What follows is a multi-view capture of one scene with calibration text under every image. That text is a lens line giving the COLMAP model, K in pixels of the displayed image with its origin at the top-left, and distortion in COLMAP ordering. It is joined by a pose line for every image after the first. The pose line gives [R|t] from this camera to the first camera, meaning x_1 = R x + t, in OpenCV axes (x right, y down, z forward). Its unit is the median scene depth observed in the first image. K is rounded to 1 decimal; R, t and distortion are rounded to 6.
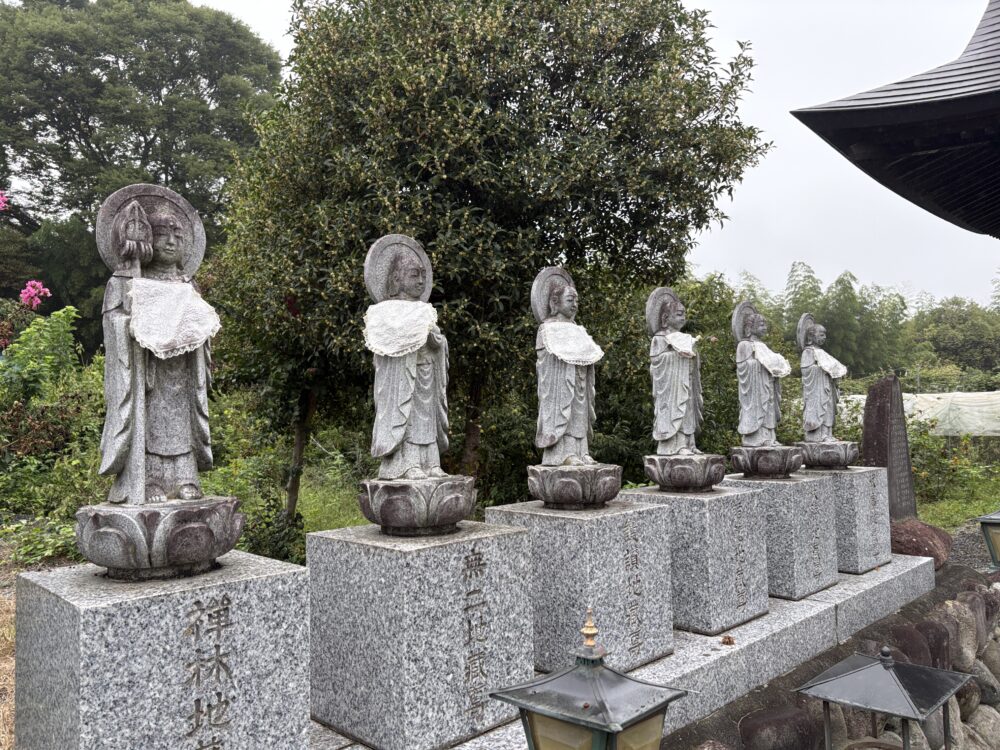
lens RADIAL K [[768.6, 0, 500.0], [0, 768.6, 375.0], [0, 0, 1]] dist [-0.003375, -0.001996]
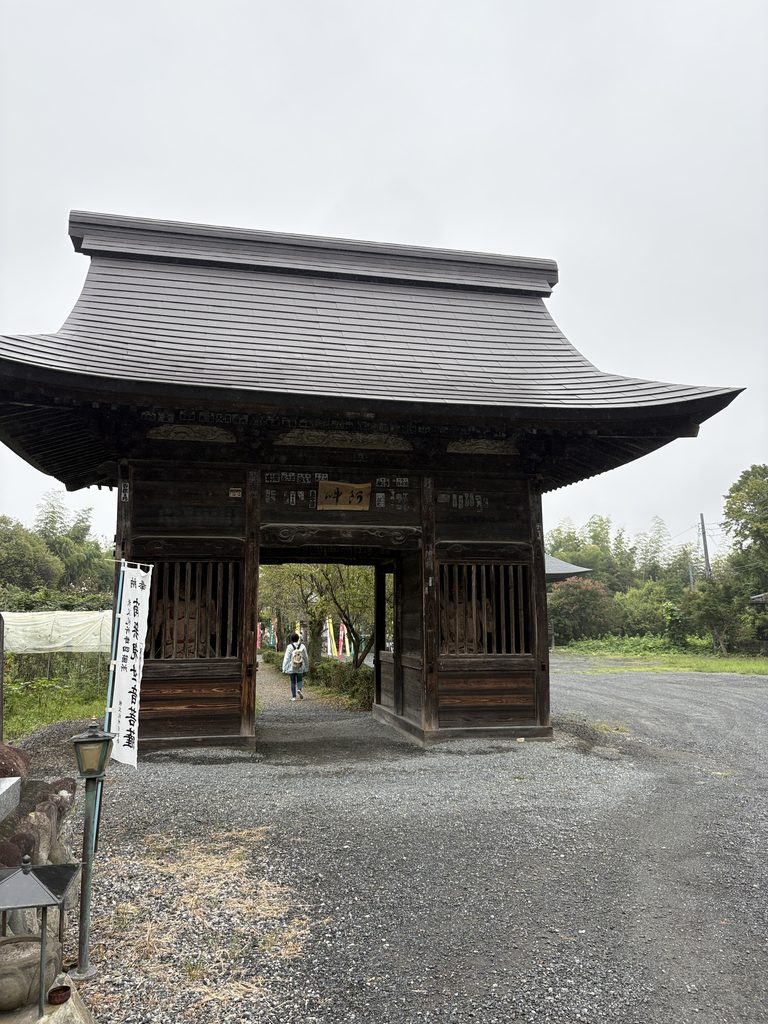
lens RADIAL K [[787.1, 0, 384.0], [0, 787.1, 512.0], [0, 0, 1]] dist [-0.003375, -0.001996]
pose [[0.540537, 0.122784, 0.832312, -0.122567], [-0.043518, 0.992049, -0.118086, -0.028835], [-0.840194, 0.027609, 0.541583, -0.076046]]
